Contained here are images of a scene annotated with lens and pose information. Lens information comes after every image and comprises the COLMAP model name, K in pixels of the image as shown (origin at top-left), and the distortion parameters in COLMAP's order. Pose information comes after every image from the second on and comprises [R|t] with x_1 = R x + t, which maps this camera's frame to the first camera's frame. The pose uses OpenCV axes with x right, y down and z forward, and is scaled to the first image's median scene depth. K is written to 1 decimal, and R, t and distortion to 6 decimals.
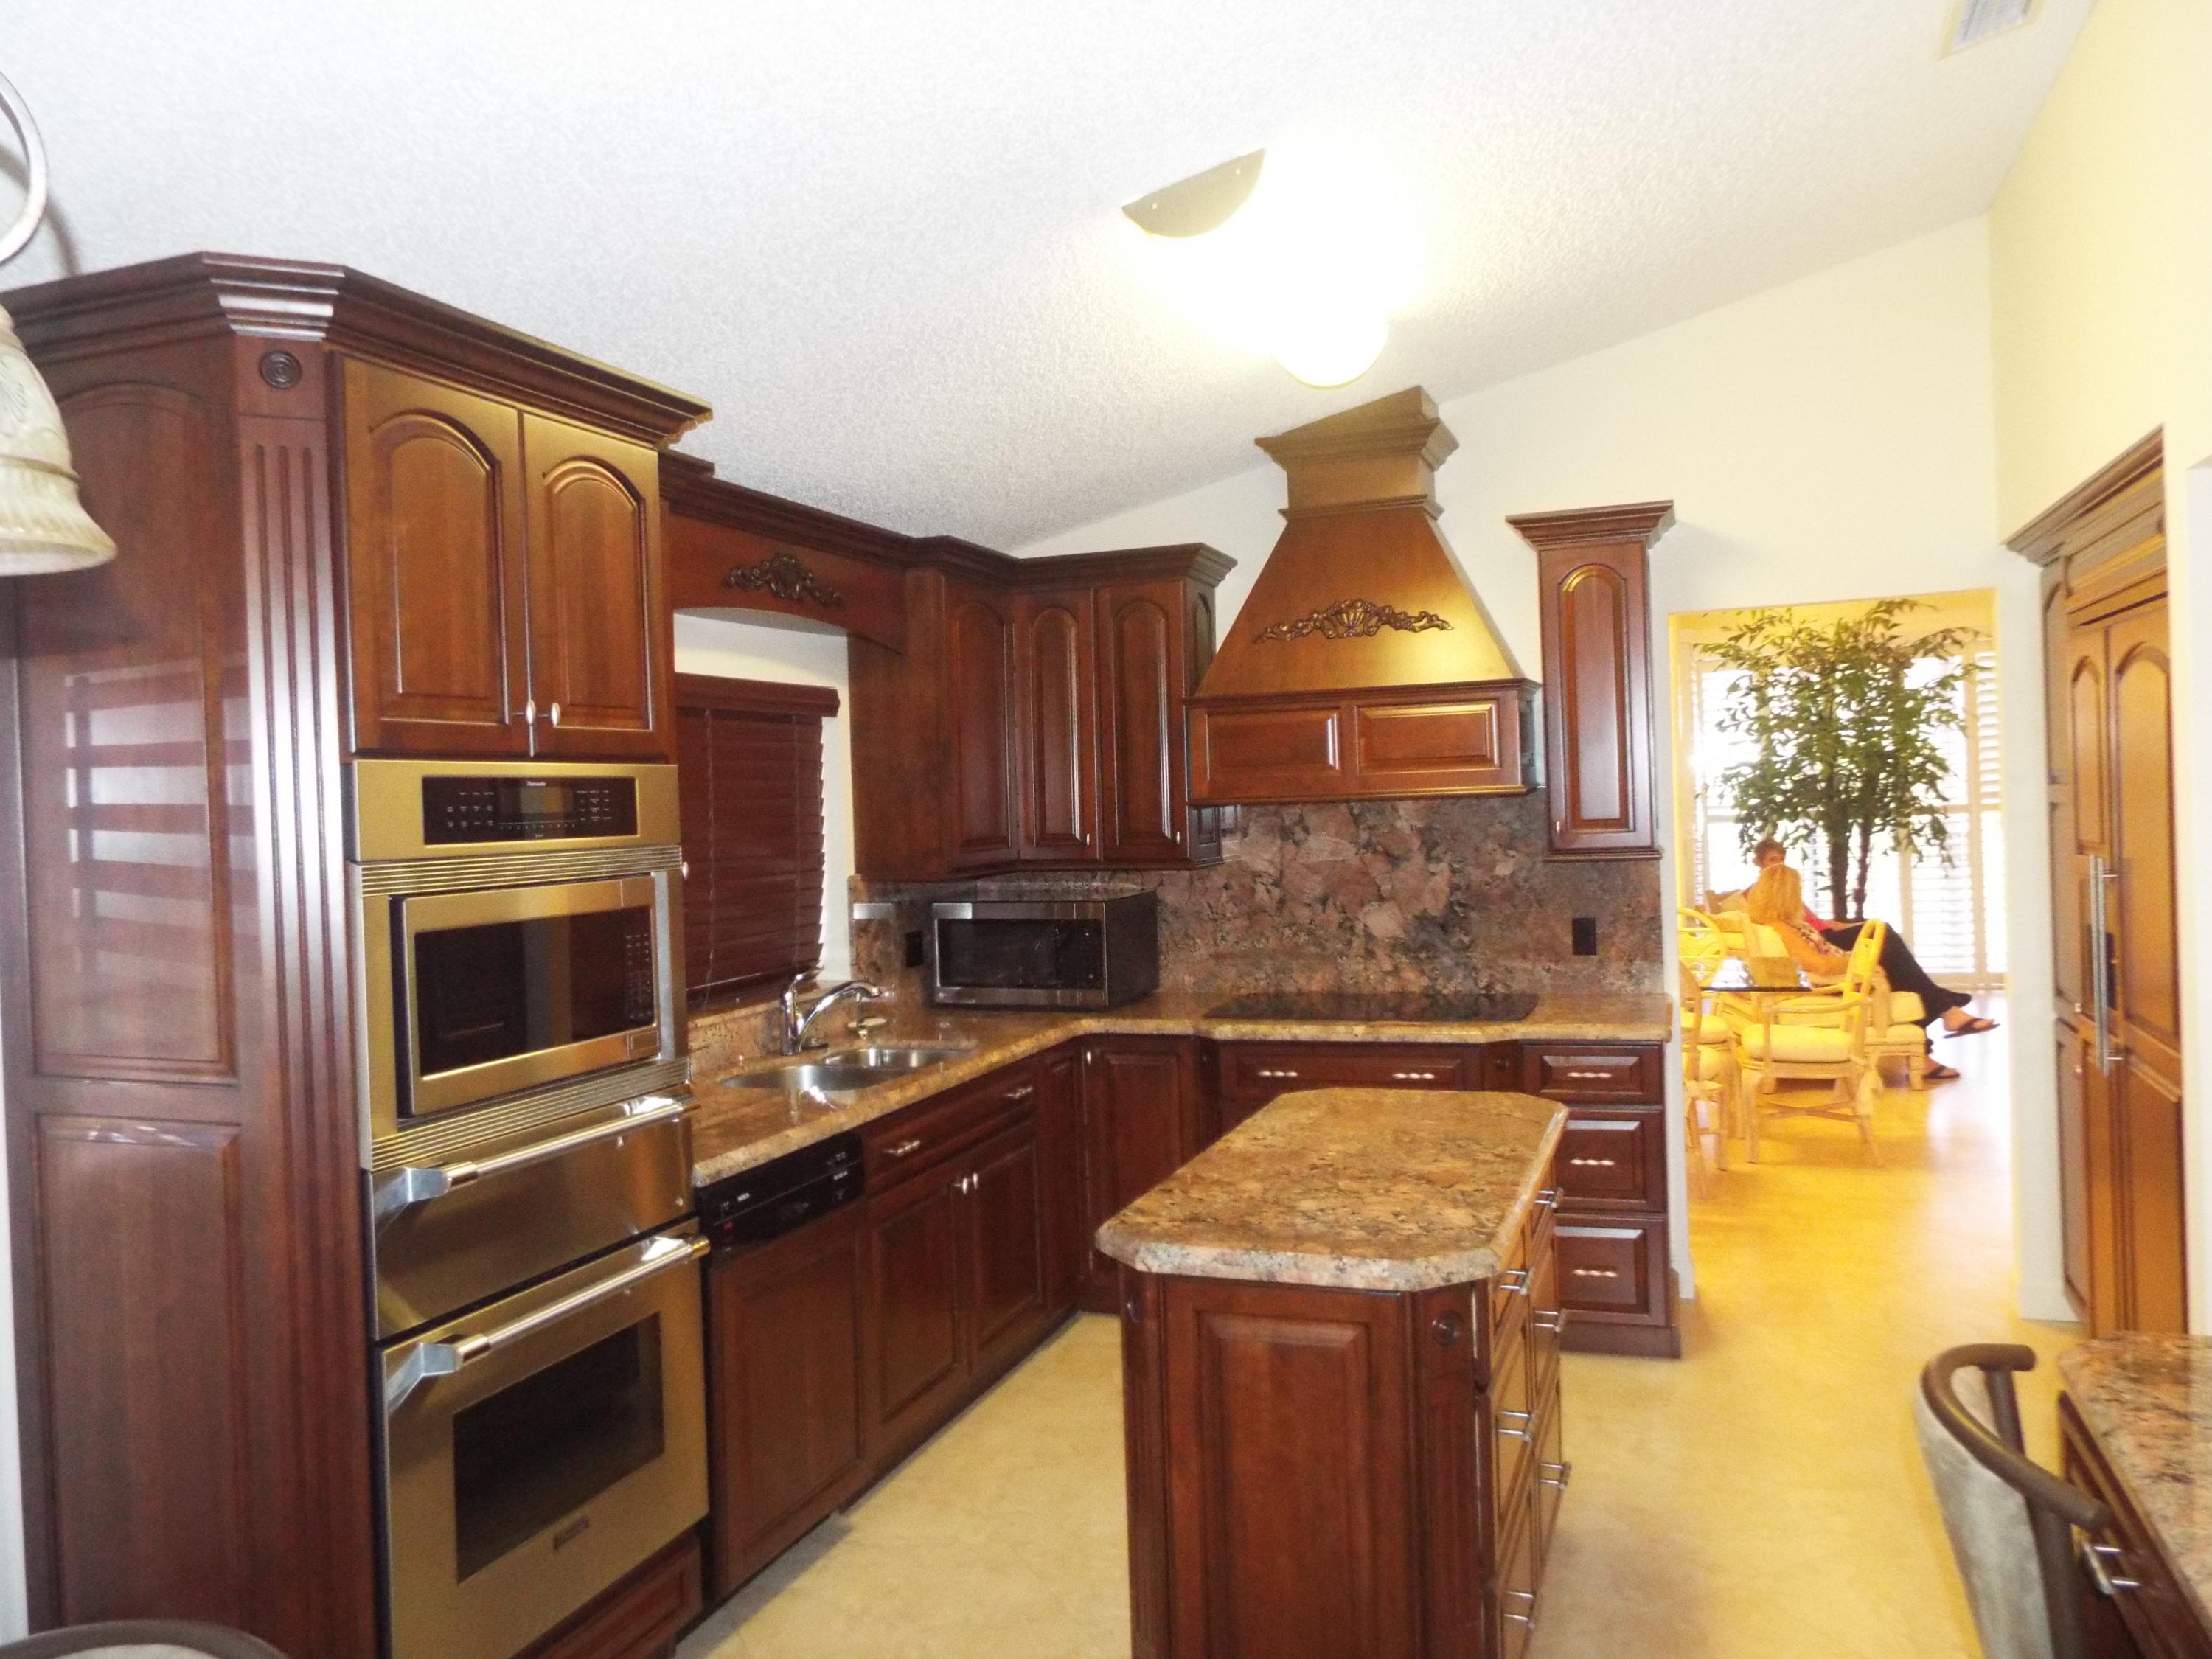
lens RADIAL K [[1623.4, 0, 1098.4], [0, 1623.4, 825.9], [0, 0, 1]] dist [-0.033372, 0.002549]
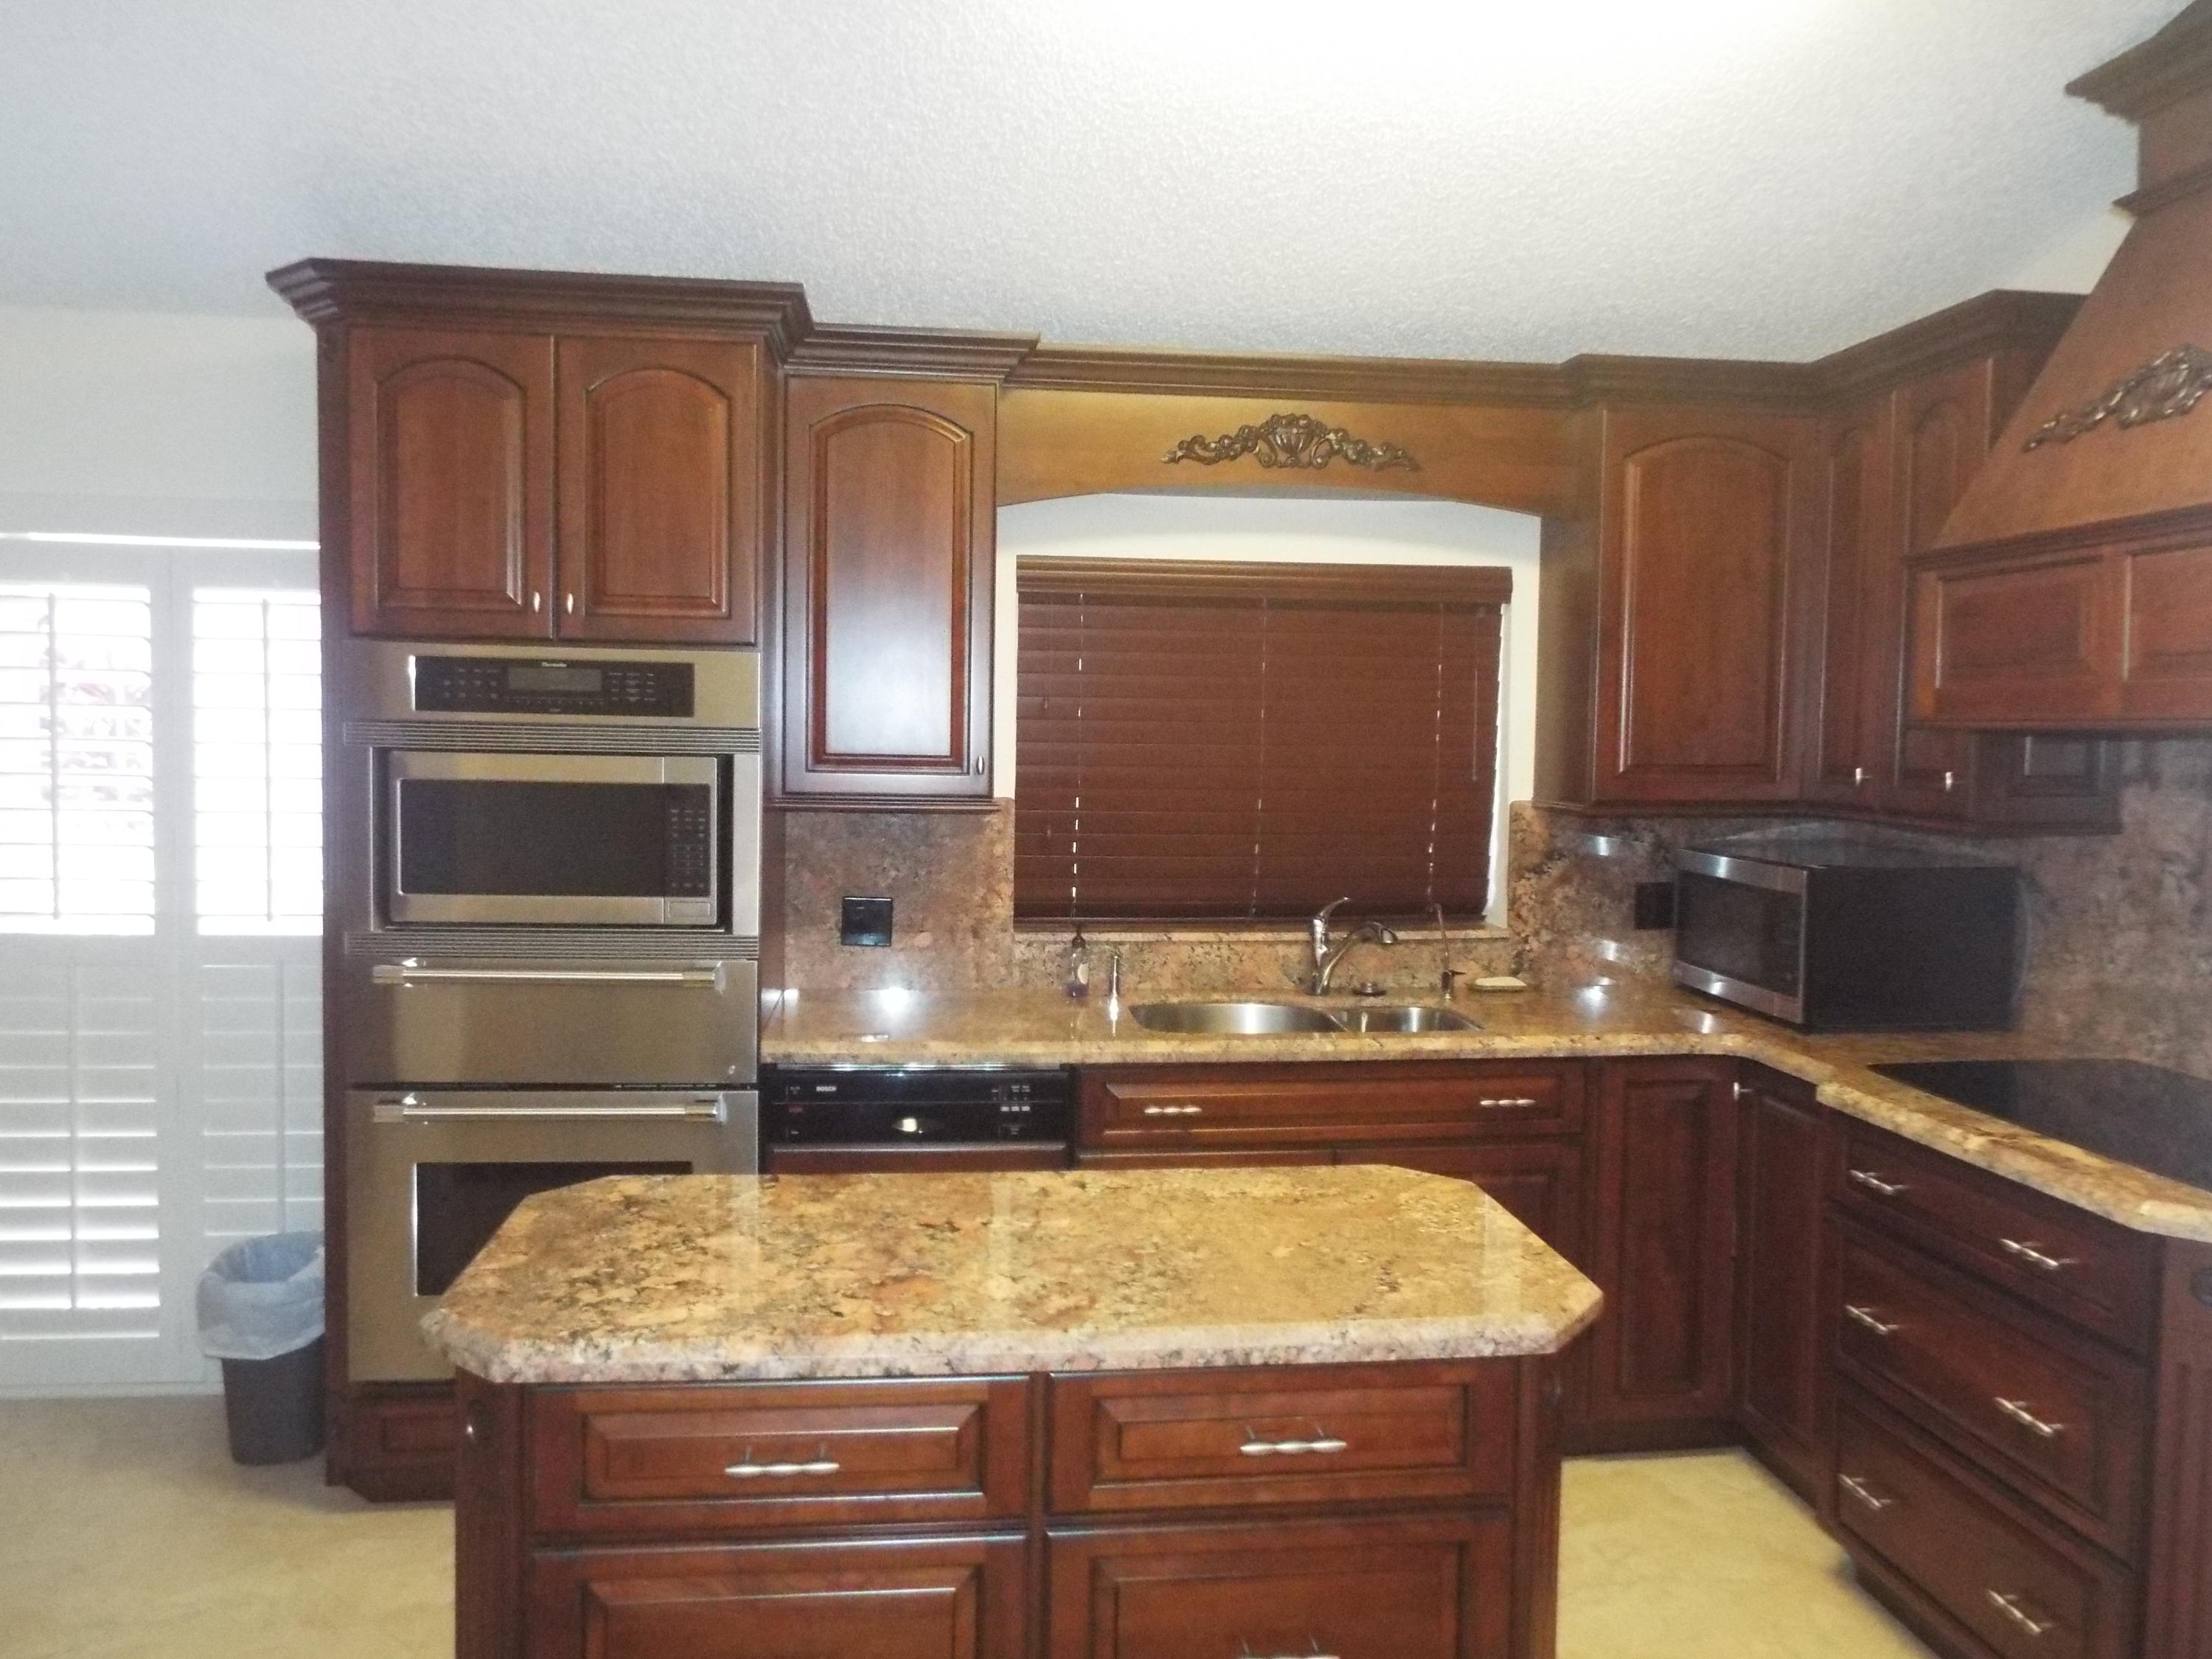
lens RADIAL K [[1585.2, 0, 1100.8], [0, 1585.2, 823.4], [0, 0, 1]] dist [-0.032276, -0.000945]
pose [[0.453838, 0.082814, -0.887228, 0.457072], [-0.042815, 0.996549, 0.071117, -0.005349], [0.890055, 0.005711, 0.455817, 0.461256]]
